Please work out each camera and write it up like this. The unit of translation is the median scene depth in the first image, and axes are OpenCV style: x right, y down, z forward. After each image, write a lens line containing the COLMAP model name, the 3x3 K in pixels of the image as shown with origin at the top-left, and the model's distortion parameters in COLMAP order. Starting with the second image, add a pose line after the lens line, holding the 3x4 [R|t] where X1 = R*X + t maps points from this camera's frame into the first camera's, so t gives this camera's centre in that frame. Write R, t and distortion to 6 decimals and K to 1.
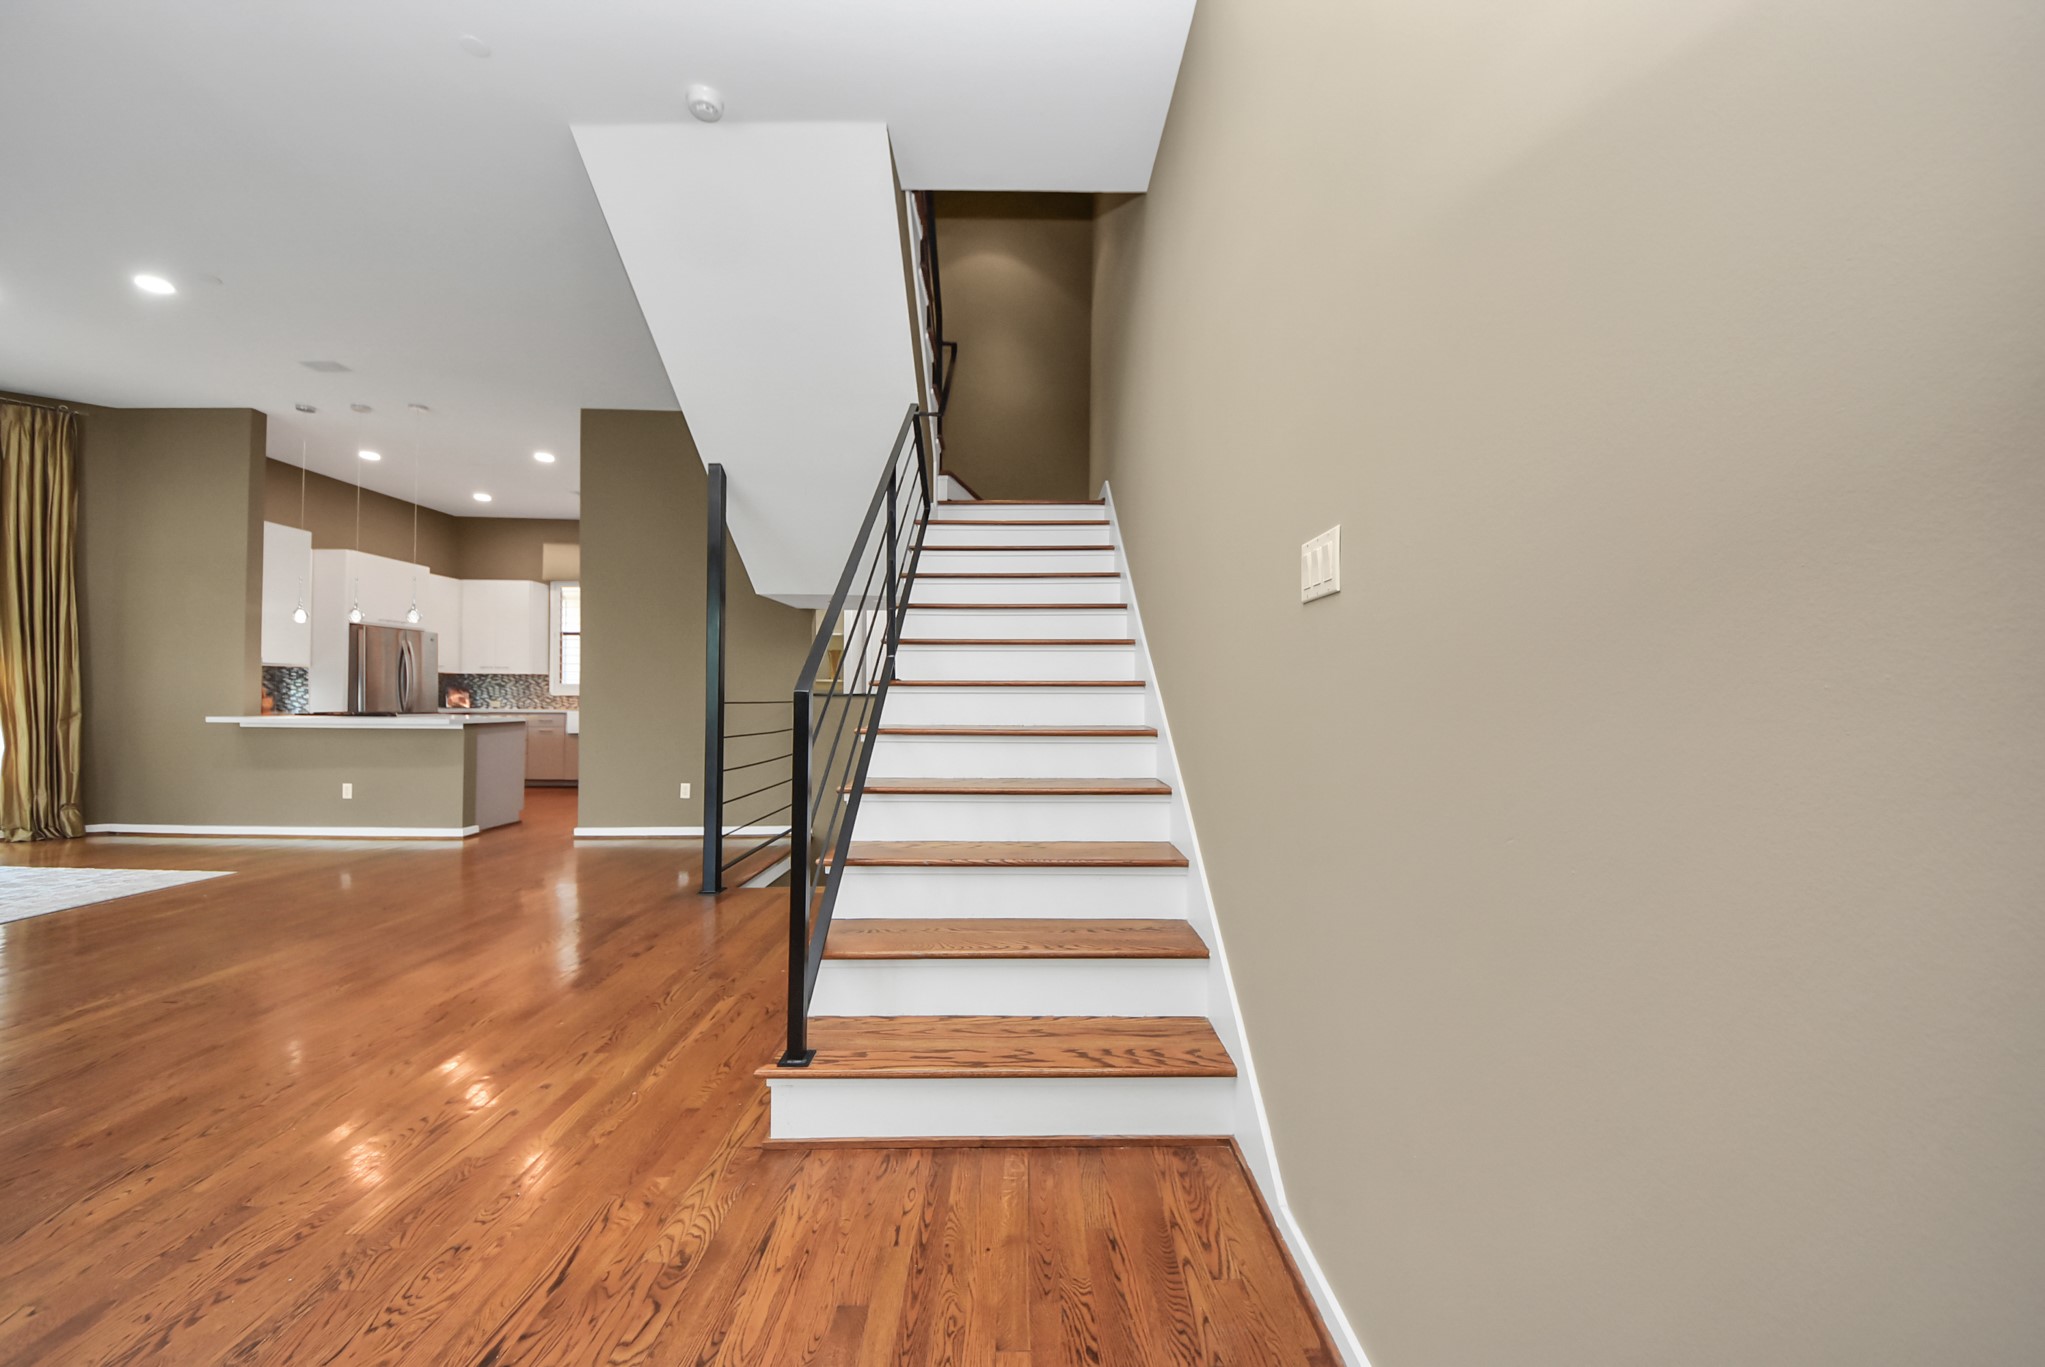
lens RADIAL K [[739.3, 0, 1033.9], [0, 739.3, 682.3], [0, 0, 1]] dist [0.021759, -0.017378]
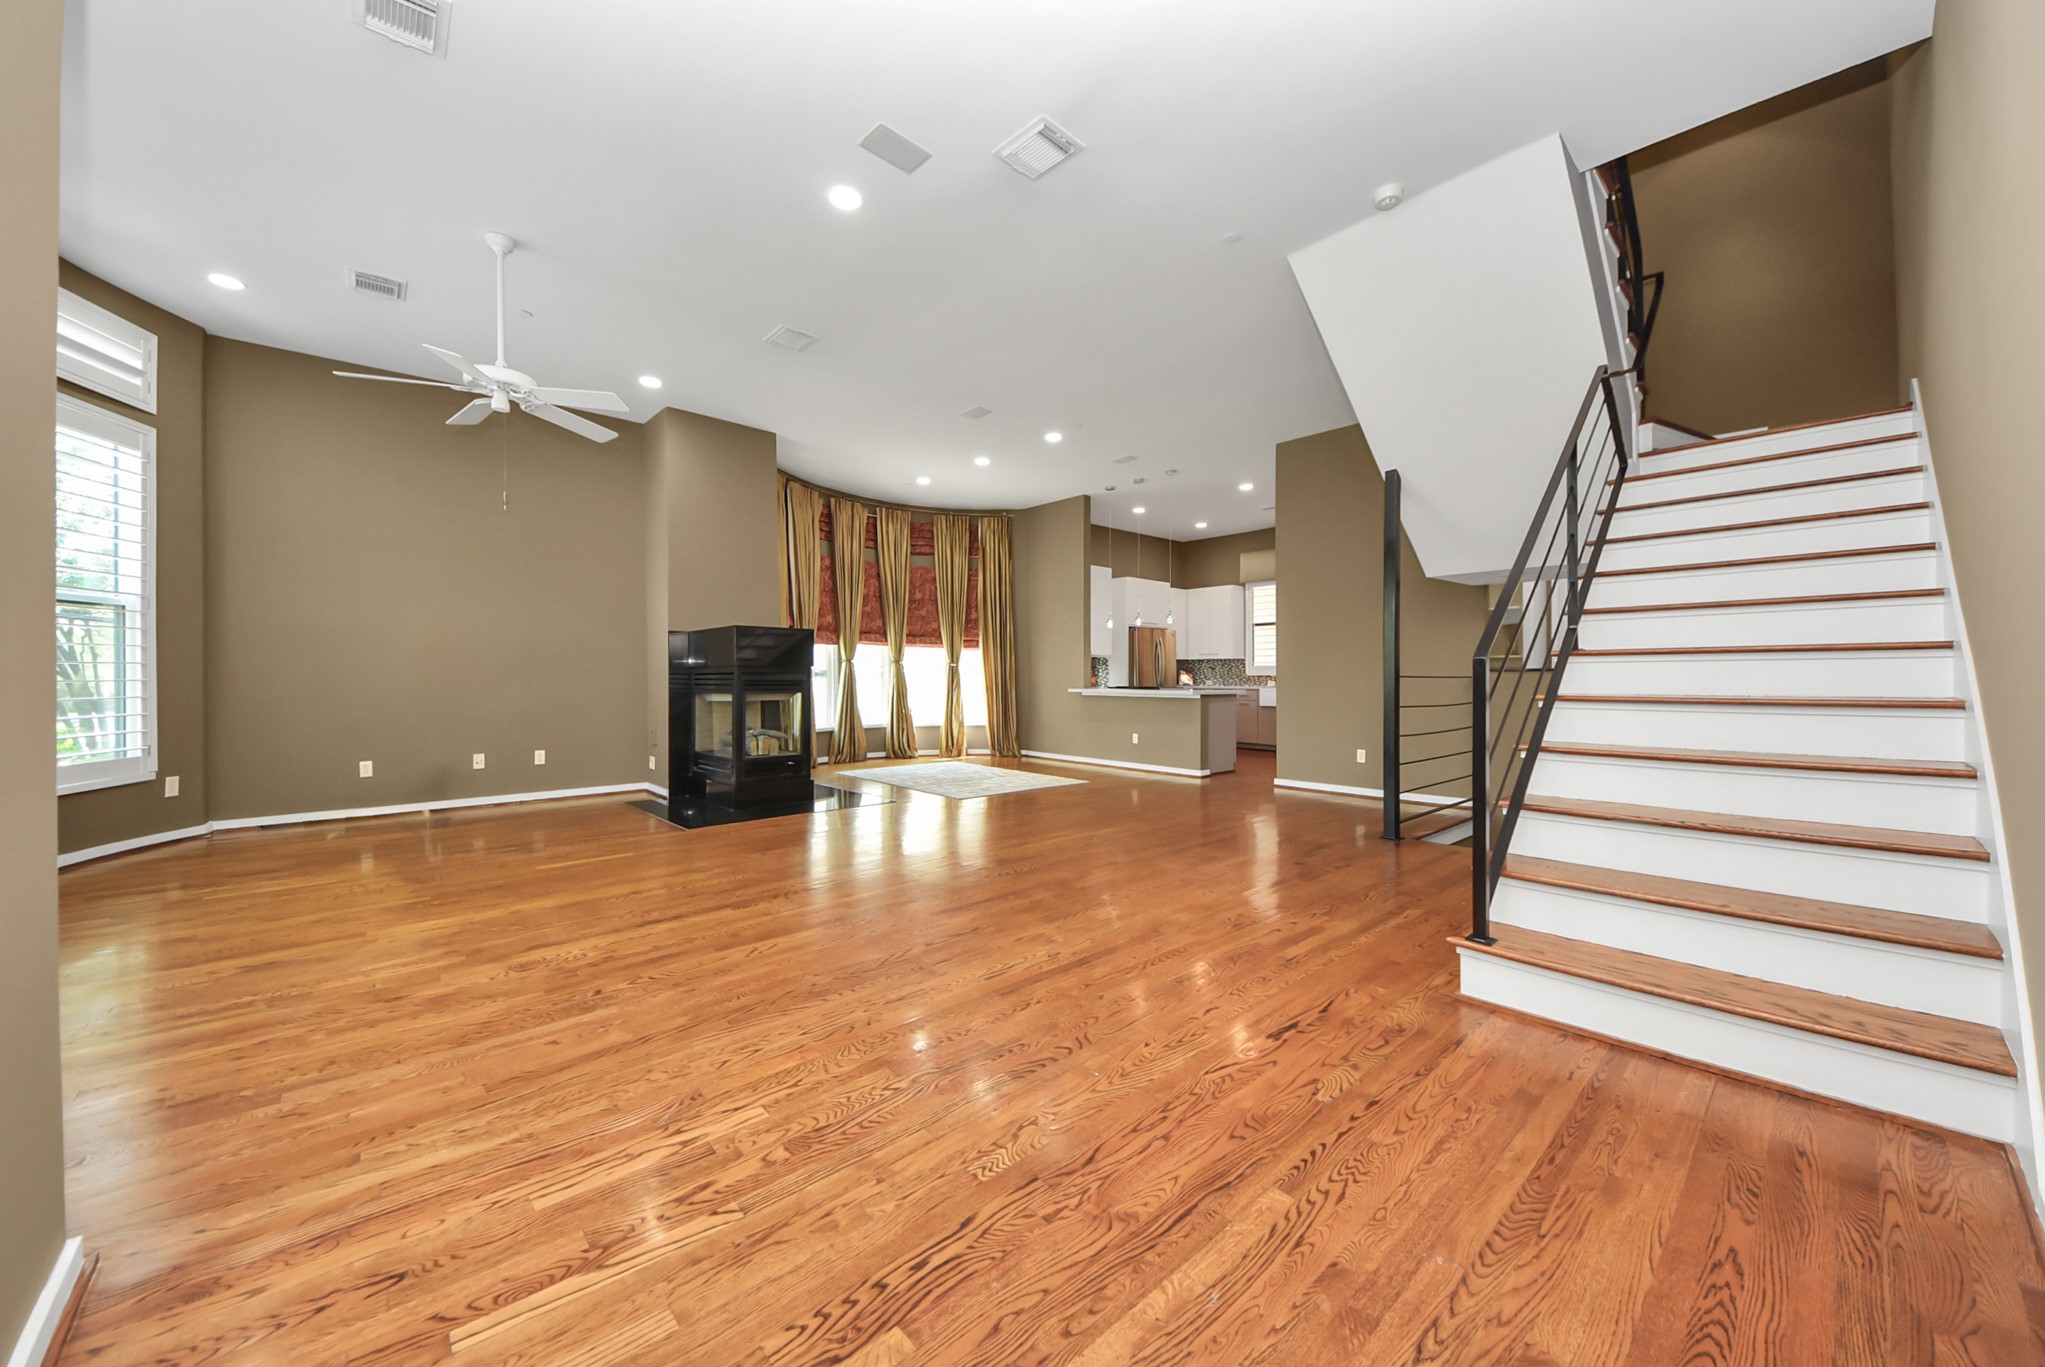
lens RADIAL K [[739.3, 0, 1033.9], [0, 739.3, 682.3], [0, 0, 1]] dist [0.021759, -0.017378]
pose [[0.672362, -0.002607, -0.740218, 0.052190], [0.020019, 0.999692, 0.014663, 0.008347], [0.739951, -0.024678, 0.672208, -0.190423]]
